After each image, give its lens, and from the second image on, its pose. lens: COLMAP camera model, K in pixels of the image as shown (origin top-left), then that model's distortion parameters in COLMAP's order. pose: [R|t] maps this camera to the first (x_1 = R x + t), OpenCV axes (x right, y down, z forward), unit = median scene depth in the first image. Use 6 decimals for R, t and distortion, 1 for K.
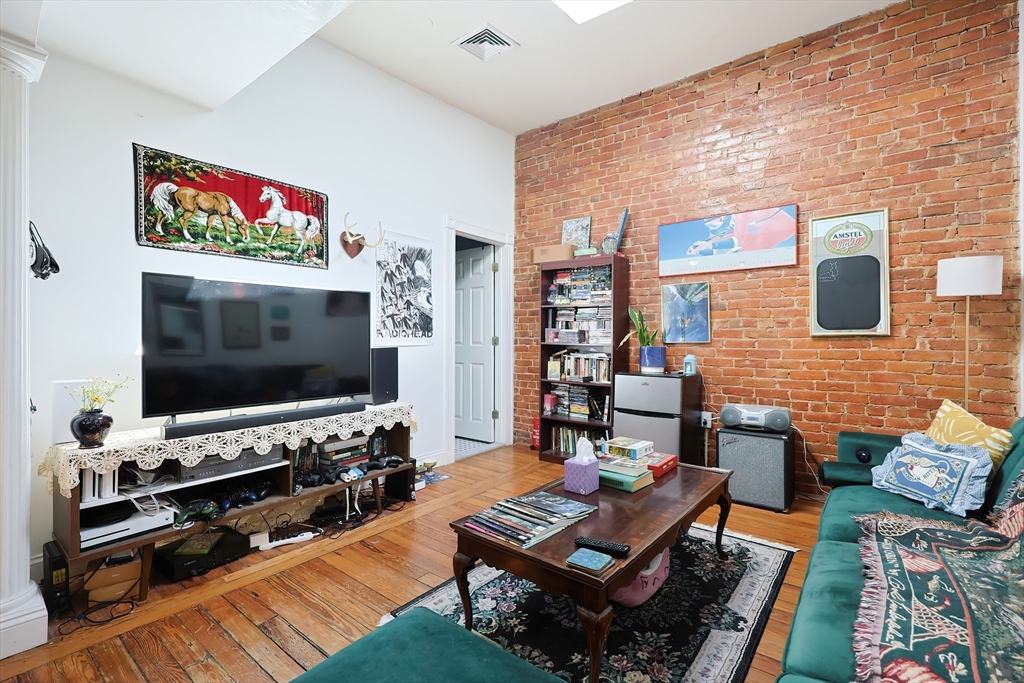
lens RADIAL K [[451.4, 0, 527.4], [0, 451.4, 333.7], [0, 0, 1]] dist [0.001032, -0.000101]
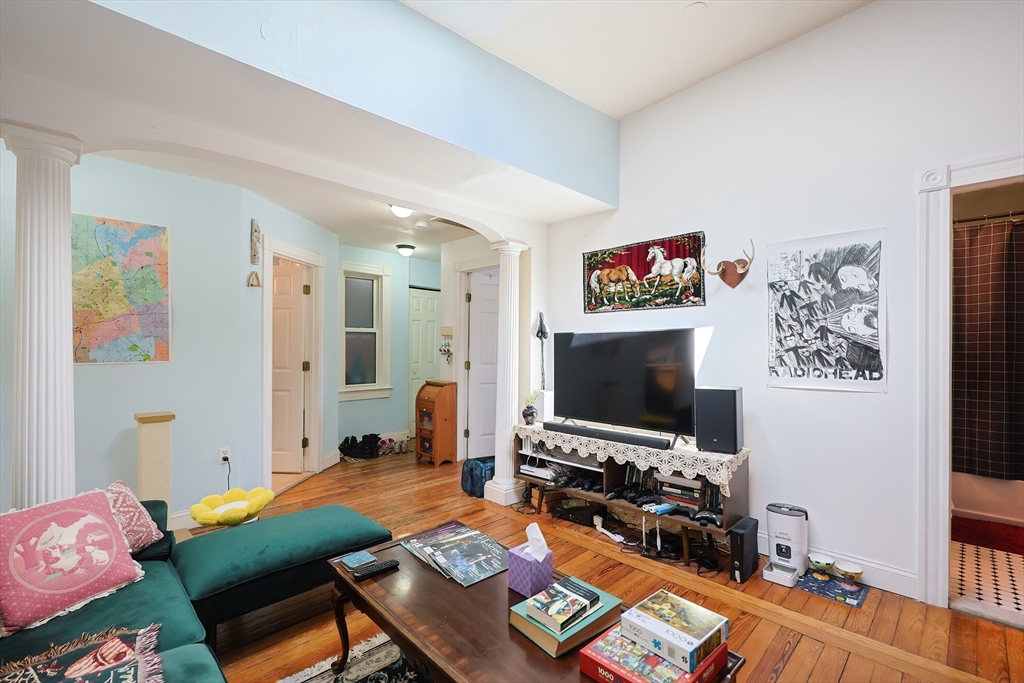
lens RADIAL K [[451.4, 0, 518.9], [0, 451.4, 347.8], [0, 0, 1]] dist [0.001032, -0.000101]
pose [[-0.139913, -0.005397, -0.990149, 0.584313], [0.006236, 0.999961, -0.006332, -0.043978], [0.990144, -0.007060, -0.139874, 0.710632]]
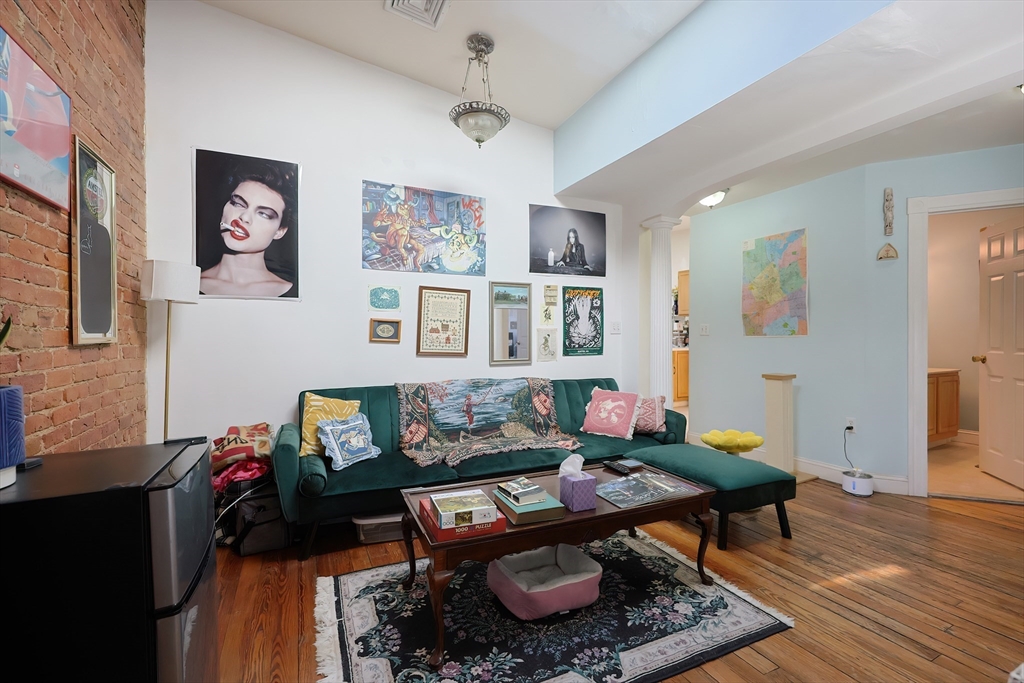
lens RADIAL K [[451.4, 0, 522.7], [0, 451.4, 341.2], [0, 0, 1]] dist [0.001032, -0.000101]
pose [[-0.890195, -0.007045, 0.455526, -0.135224], [-0.009088, 0.999956, -0.002295, -0.001599], [-0.455489, -0.006183, -0.890220, 1.237373]]
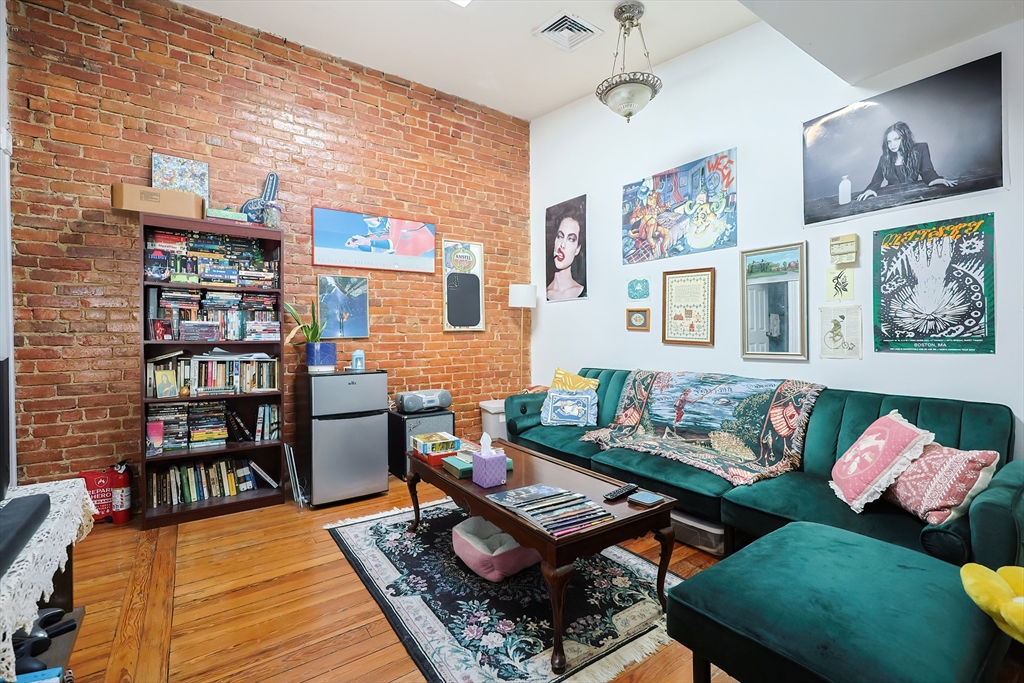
lens RADIAL K [[451.4, 0, 508.4], [0, 451.4, 338.3], [0, 0, 1]] dist [0.001032, -0.000101]
pose [[0.303988, -0.013522, 0.952580, -0.528085], [-0.004397, 0.999869, 0.015597, 0.004861], [-0.952666, -0.008930, 0.303889, 0.431993]]
